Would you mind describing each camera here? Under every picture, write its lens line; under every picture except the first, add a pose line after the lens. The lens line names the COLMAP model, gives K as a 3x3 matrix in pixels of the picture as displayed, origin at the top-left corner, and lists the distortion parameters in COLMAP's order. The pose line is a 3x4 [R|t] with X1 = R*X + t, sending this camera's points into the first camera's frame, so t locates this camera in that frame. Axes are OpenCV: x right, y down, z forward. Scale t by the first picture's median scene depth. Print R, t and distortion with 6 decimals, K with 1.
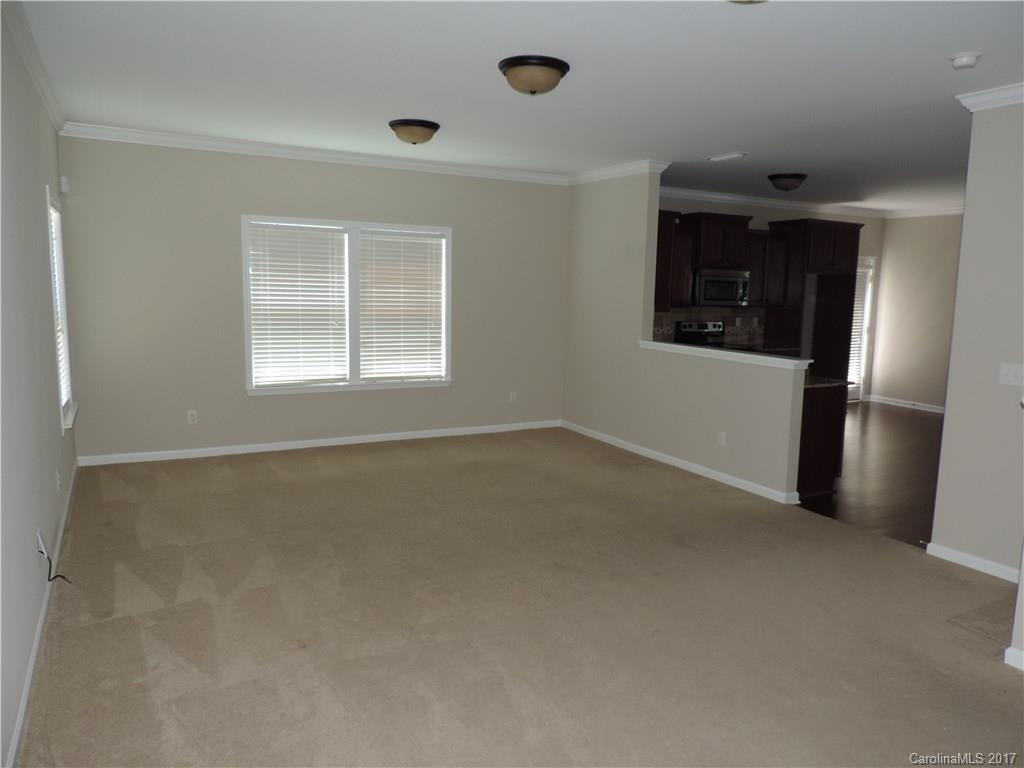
lens RADIAL K [[728.1, 0, 518.6], [0, 728.1, 382.8], [0, 0, 1]] dist [-0.008586, 0.000516]
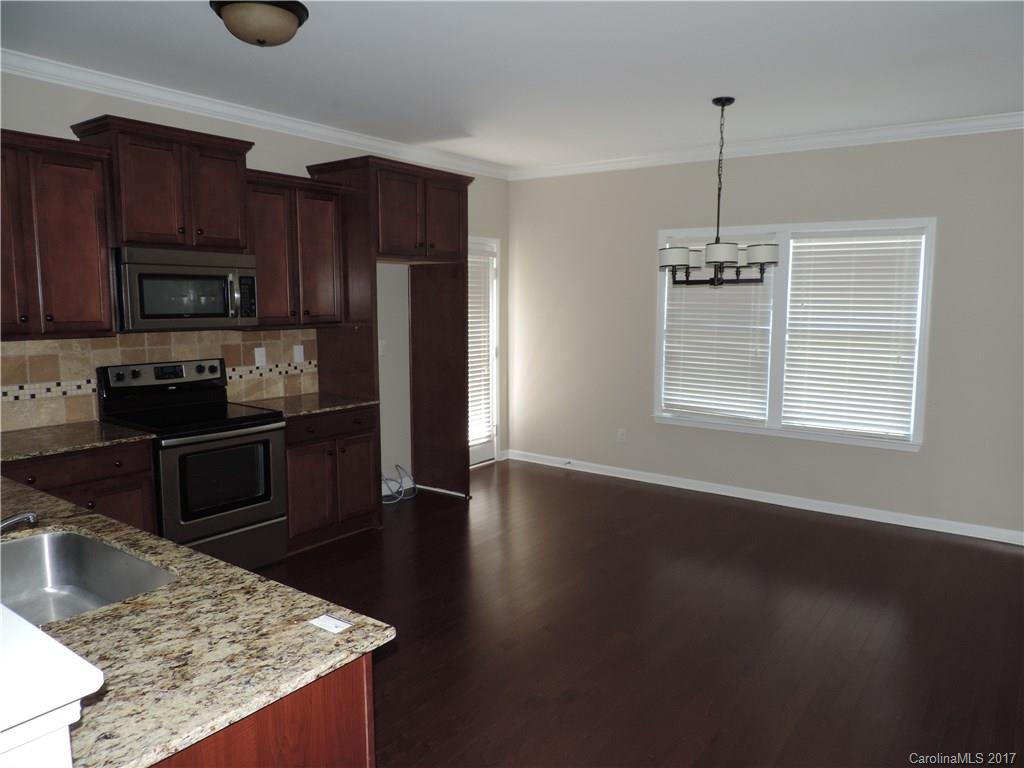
lens RADIAL K [[728.1, 0, 518.6], [0, 728.1, 382.8], [0, 0, 1]] dist [-0.008586, 0.000516]
pose [[0.900253, -0.070205, 0.429670, 0.225906], [0.073432, 0.997259, 0.009088, -0.052026], [-0.429130, 0.023370, 0.902940, 0.423104]]
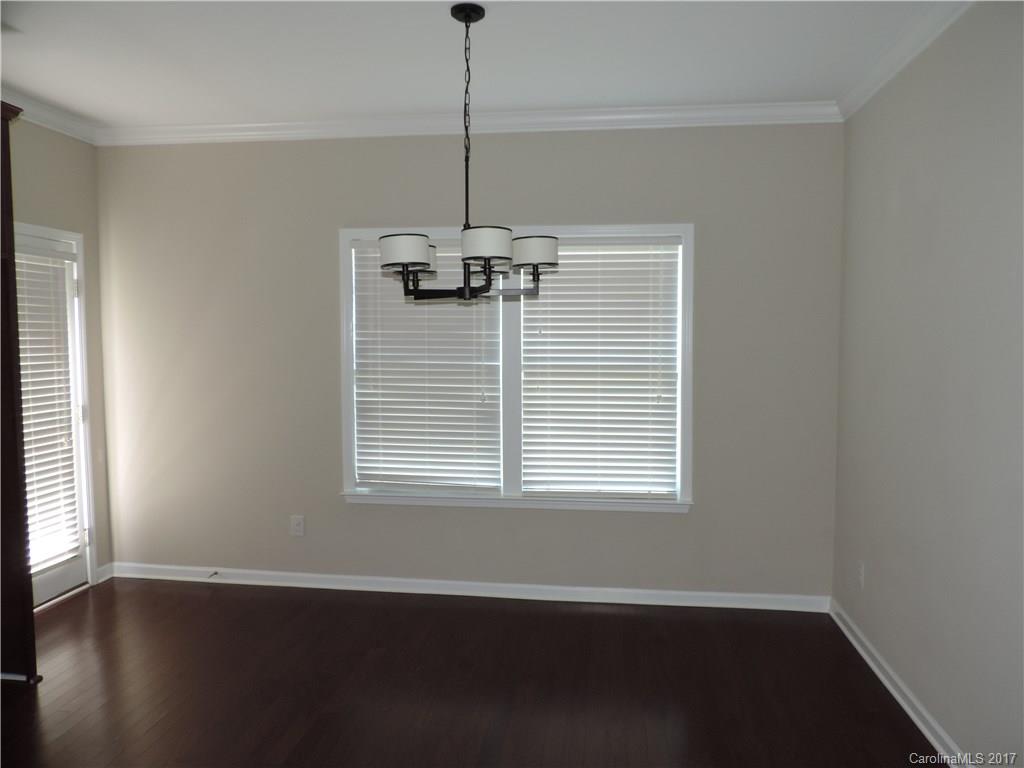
lens RADIAL K [[728.8, 0, 512.0], [0, 728.8, 384.0], [0, 0, 1]] dist [-0.034875, 0.022140]
pose [[0.586060, -0.076952, 0.806605, 0.307701], [0.120657, 0.992669, 0.007037, -0.065330], [-0.801234, 0.093198, 0.591048, 0.590777]]
